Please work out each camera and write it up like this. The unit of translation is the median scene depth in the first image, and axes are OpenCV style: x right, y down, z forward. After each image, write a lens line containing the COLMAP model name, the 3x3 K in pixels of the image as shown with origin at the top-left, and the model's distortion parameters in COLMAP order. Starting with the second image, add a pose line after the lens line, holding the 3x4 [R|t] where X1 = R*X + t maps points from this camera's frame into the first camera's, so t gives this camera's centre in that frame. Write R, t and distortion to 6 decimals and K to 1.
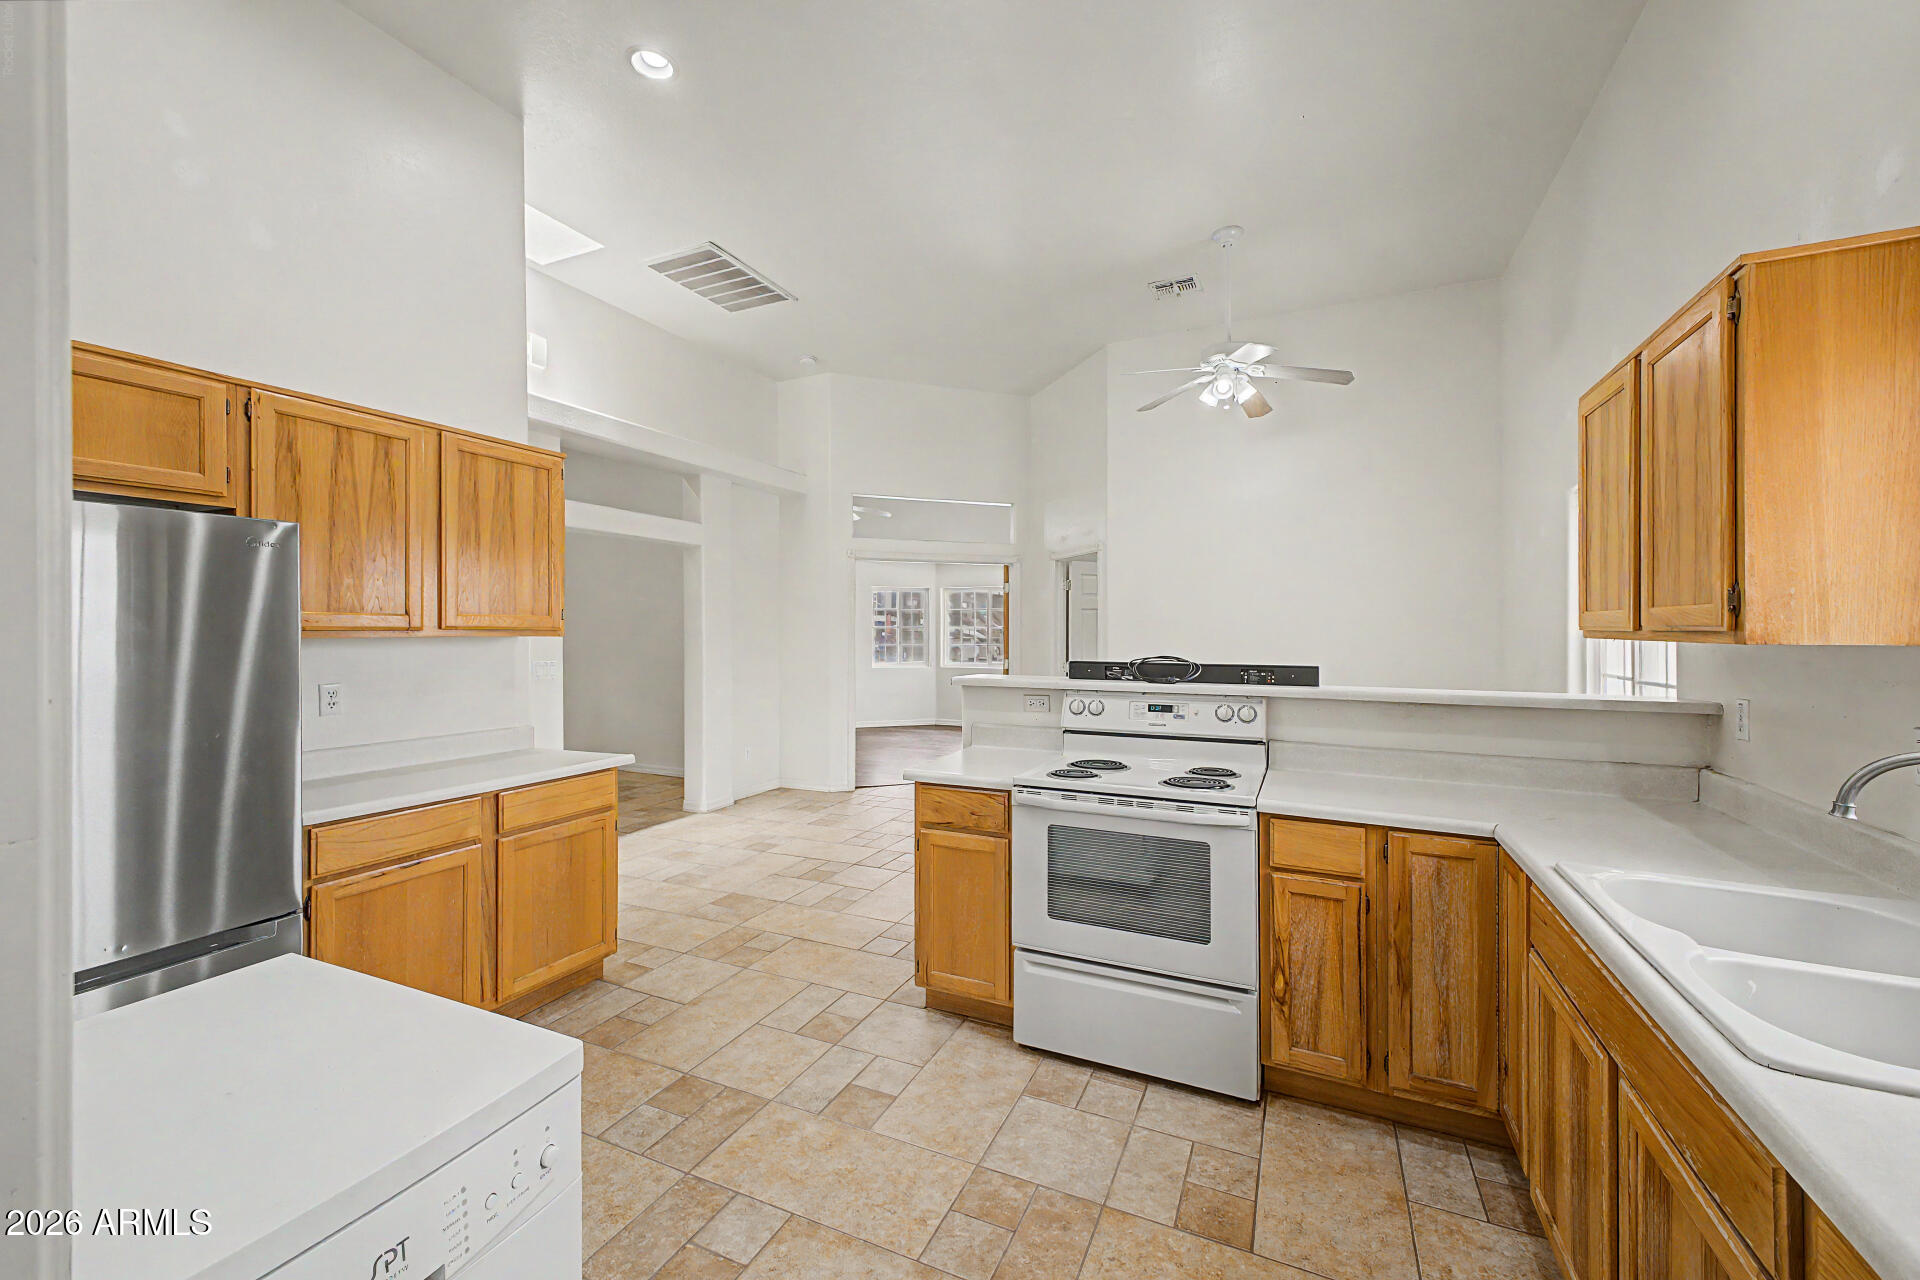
lens RADIAL K [[749.8, 0, 963.9], [0, 749.8, 638.8], [0, 0, 1]] dist [0.014779, -0.000266]
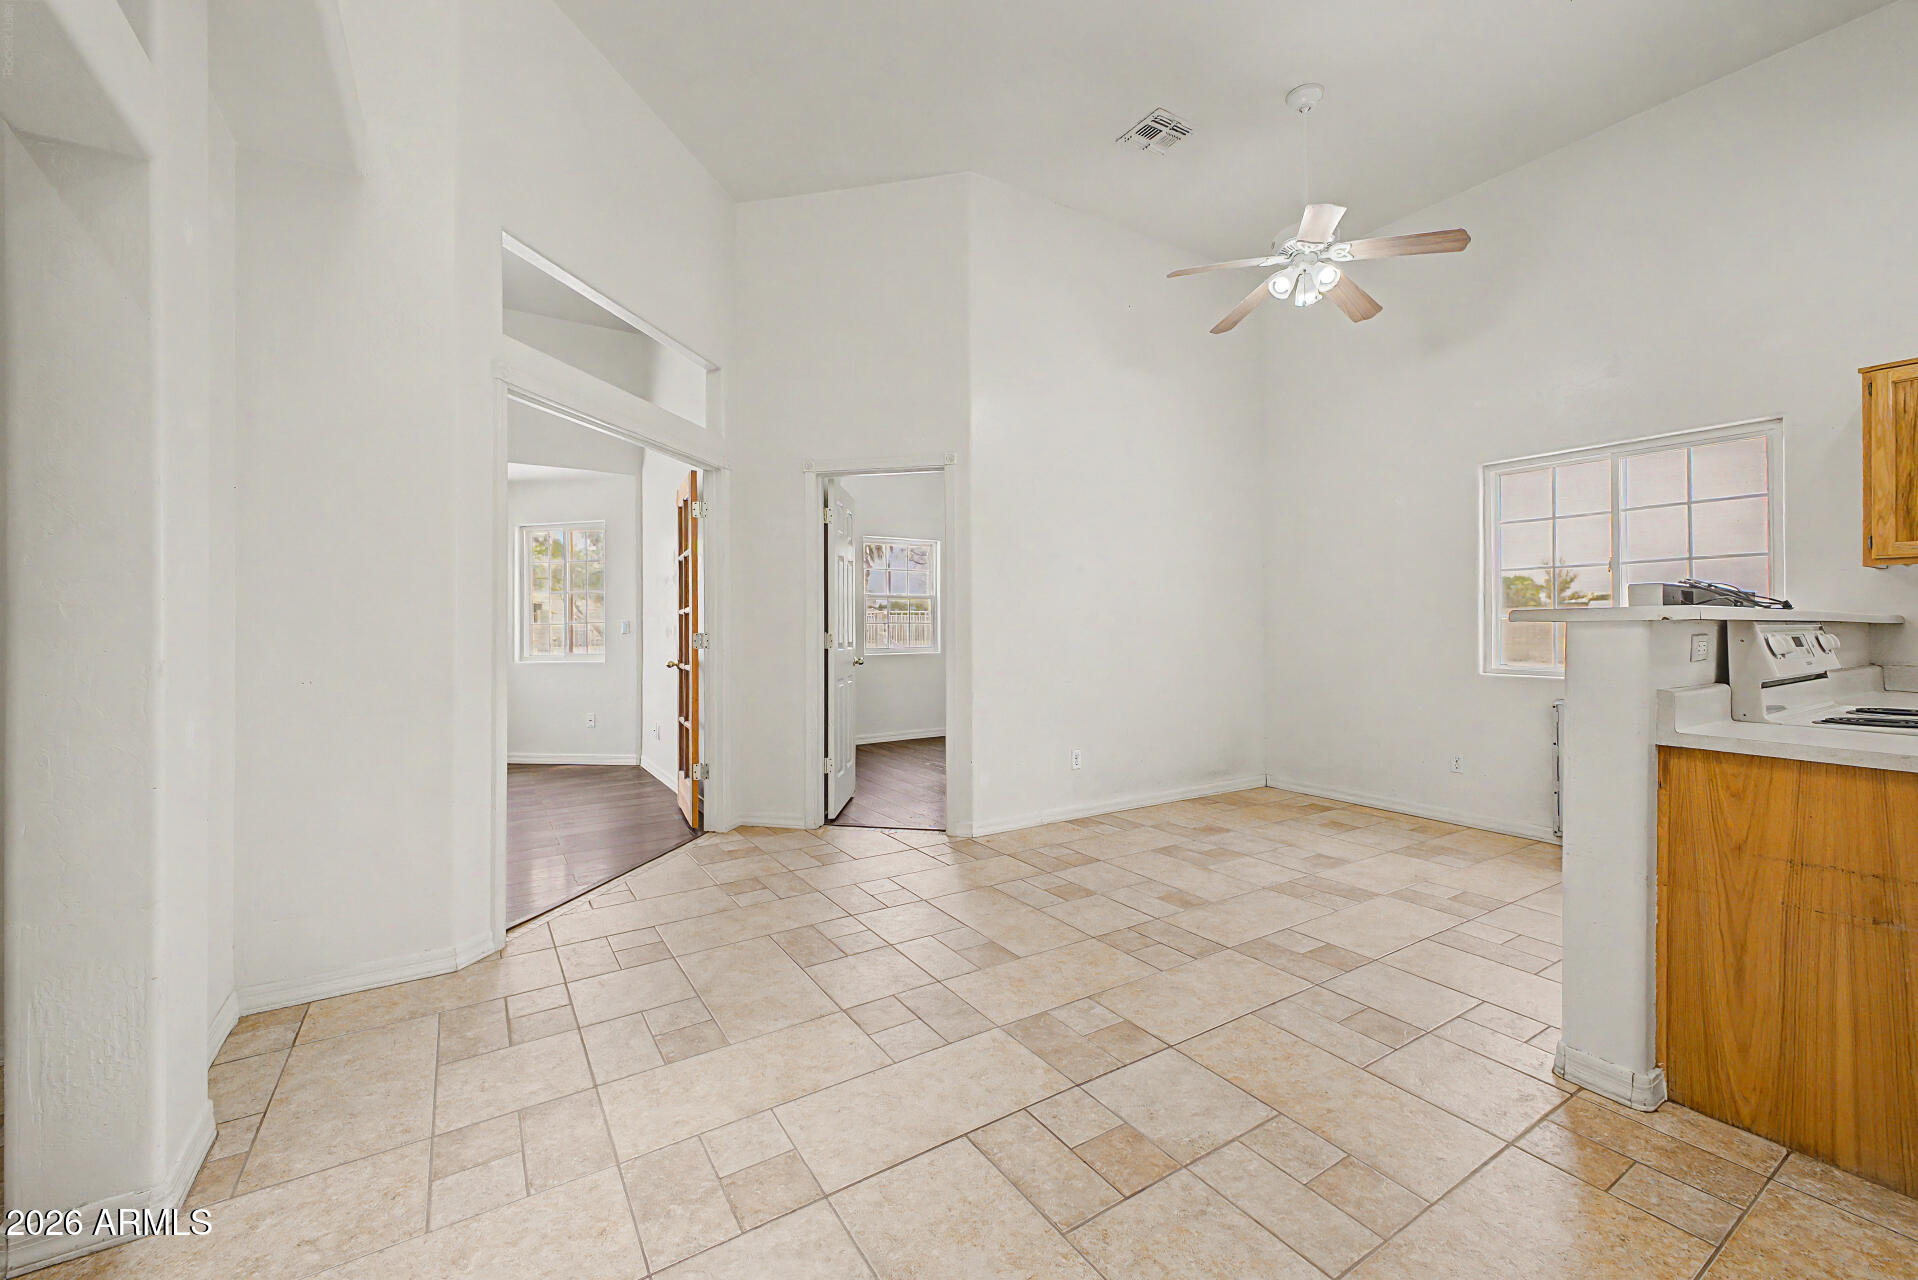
lens RADIAL K [[749.0, 0, 962.9], [0, 749.0, 638.8], [0, 0, 1]] dist [0.014779, -0.000266]
pose [[0.532874, -0.018365, 0.845995, -0.862585], [0.013882, 0.999820, 0.012960, 0.074030], [-0.846081, 0.004838, 0.533033, 1.327140]]
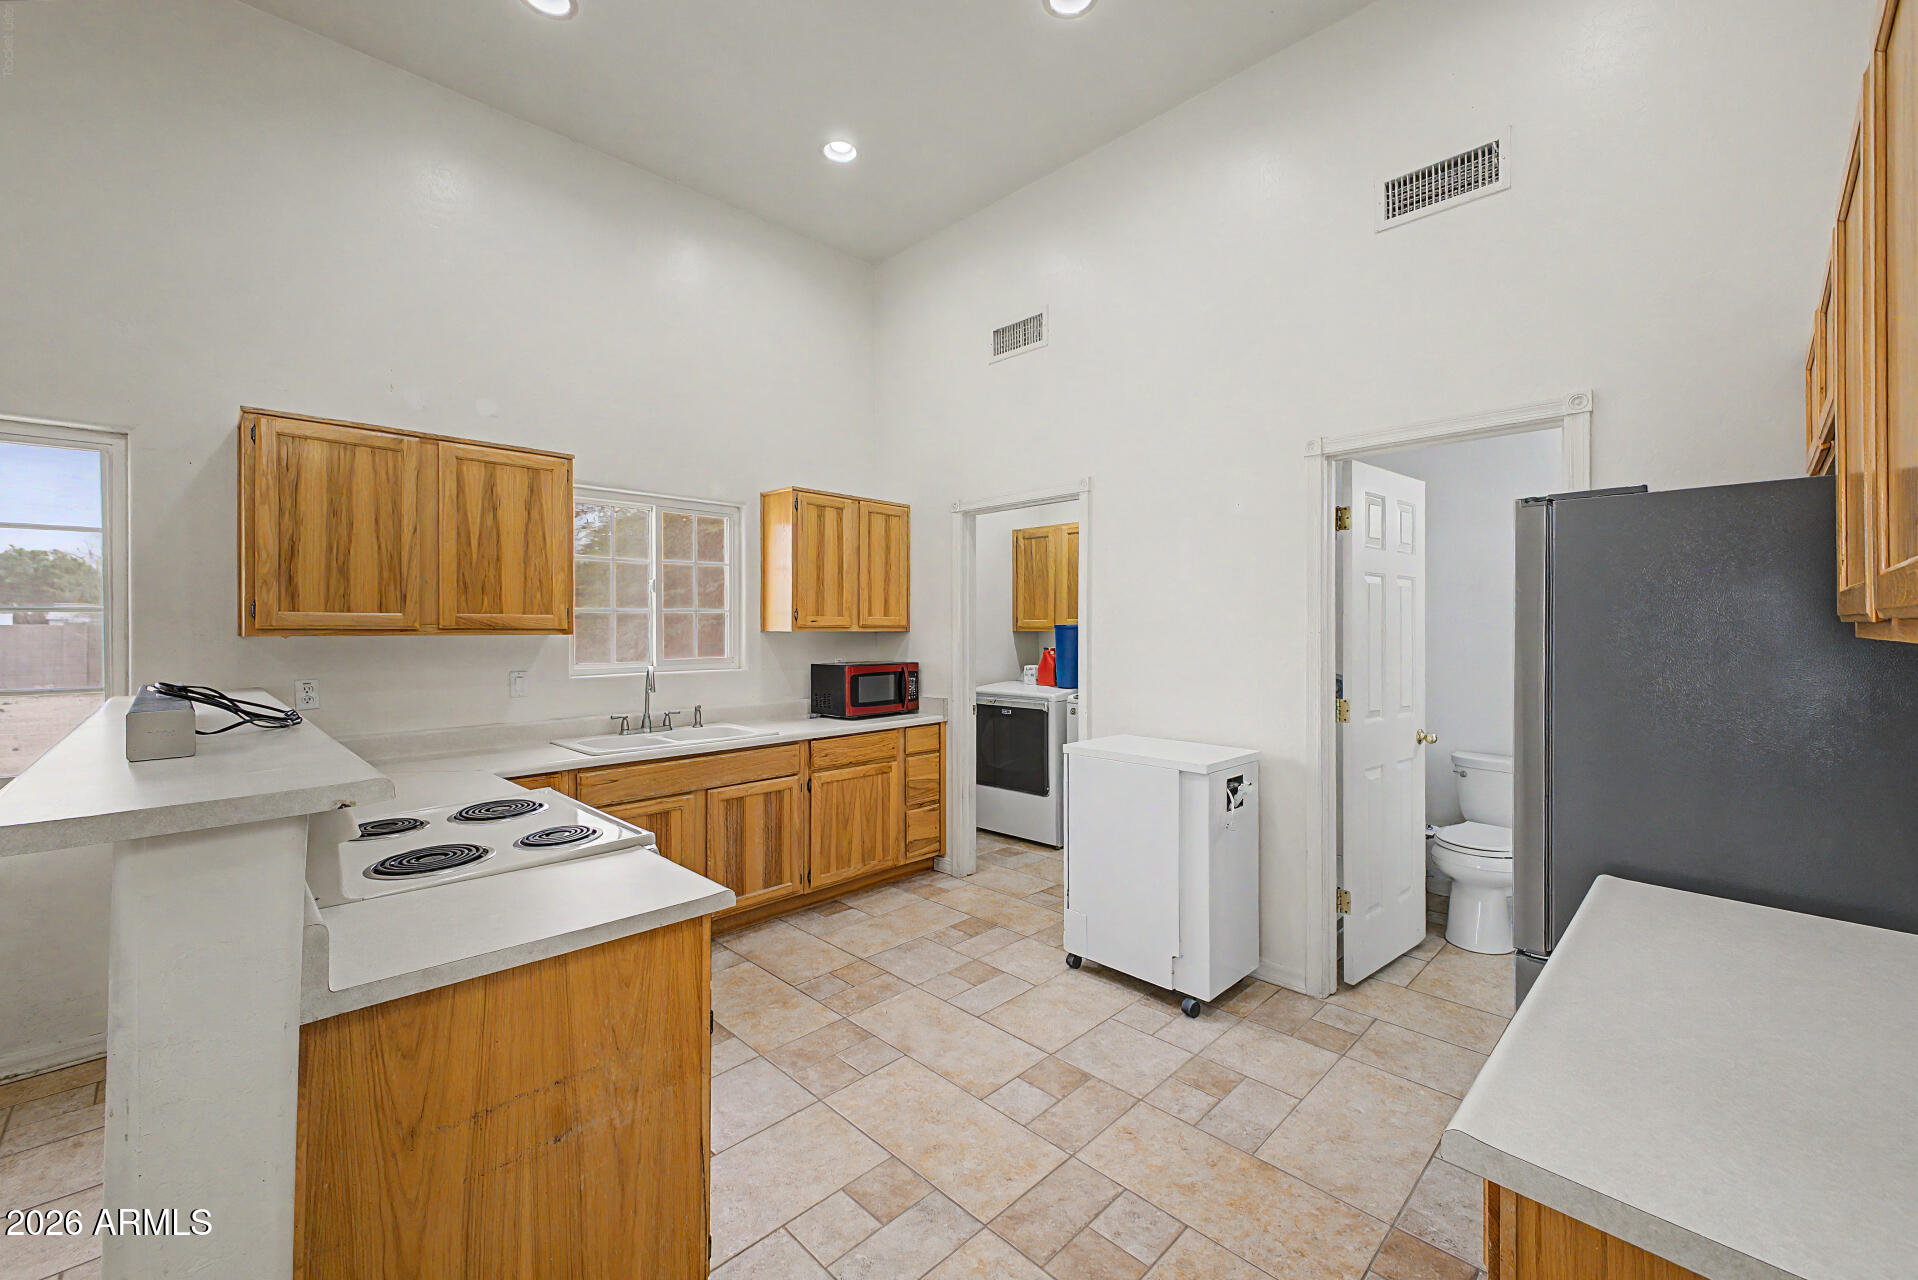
lens RADIAL K [[765.4, 0, 967.4], [0, 765.4, 634.3], [0, 0, 1]] dist [0.035574, -0.016029]
pose [[-0.937746, -0.000978, 0.347321, -0.415173], [0.004259, 0.999888, 0.014314, -0.009491], [-0.347296, 0.014902, -0.937637, 1.406529]]
